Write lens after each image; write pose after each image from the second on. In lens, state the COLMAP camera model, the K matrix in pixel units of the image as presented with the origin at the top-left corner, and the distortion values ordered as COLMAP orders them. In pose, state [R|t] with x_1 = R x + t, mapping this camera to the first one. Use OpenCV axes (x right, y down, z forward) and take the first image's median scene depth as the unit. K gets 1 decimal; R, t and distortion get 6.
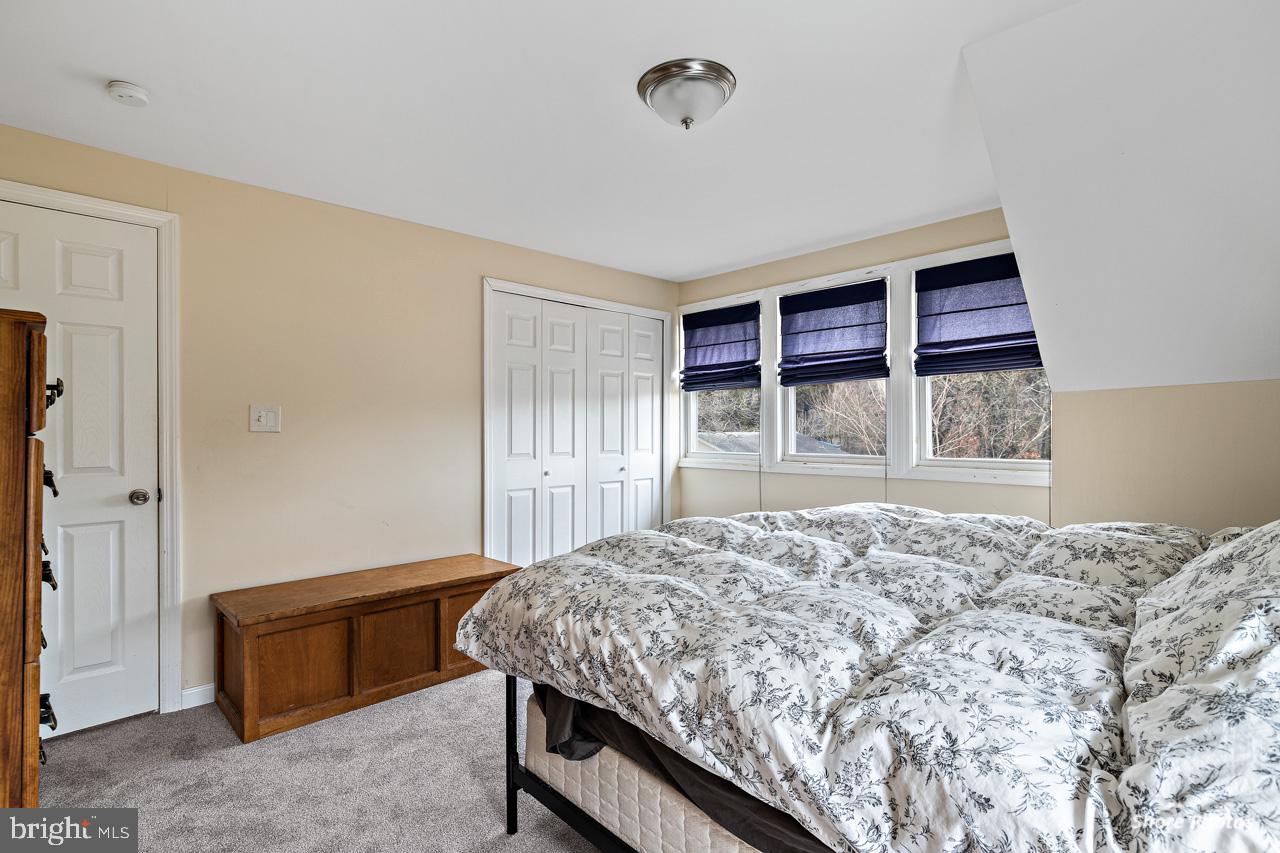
lens RADIAL K [[616.5, 0, 640.0], [0, 616.5, 426.5], [0, 0, 1]] dist [0.001507, 0.000489]
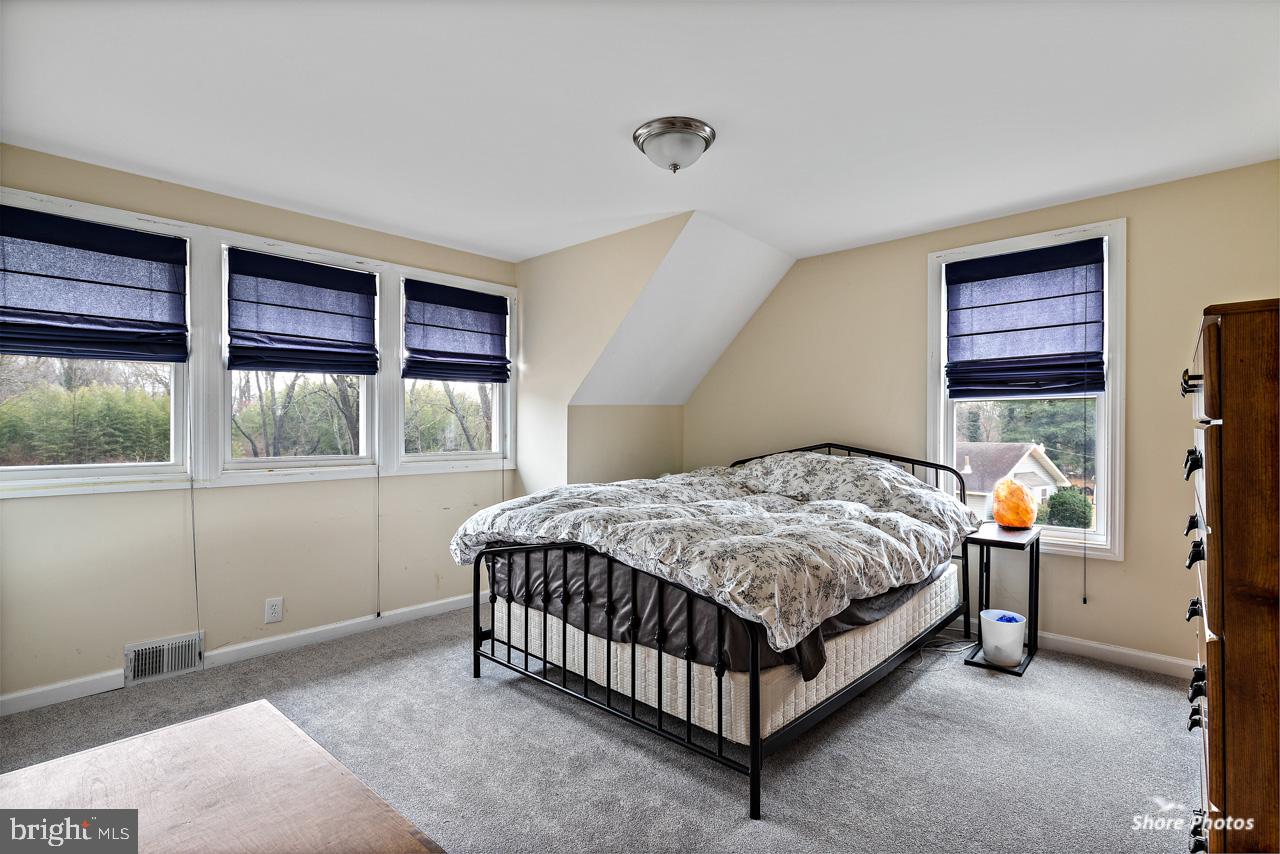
lens RADIAL K [[616.5, 0, 640.0], [0, 616.5, 427.0], [0, 0, 1]] dist [0.001507, 0.000489]
pose [[-0.053859, 0.007261, 0.998522, -0.614405], [-0.007574, 0.999942, -0.007680, 0.007469], [-0.998520, -0.007977, -0.053801, 0.636260]]
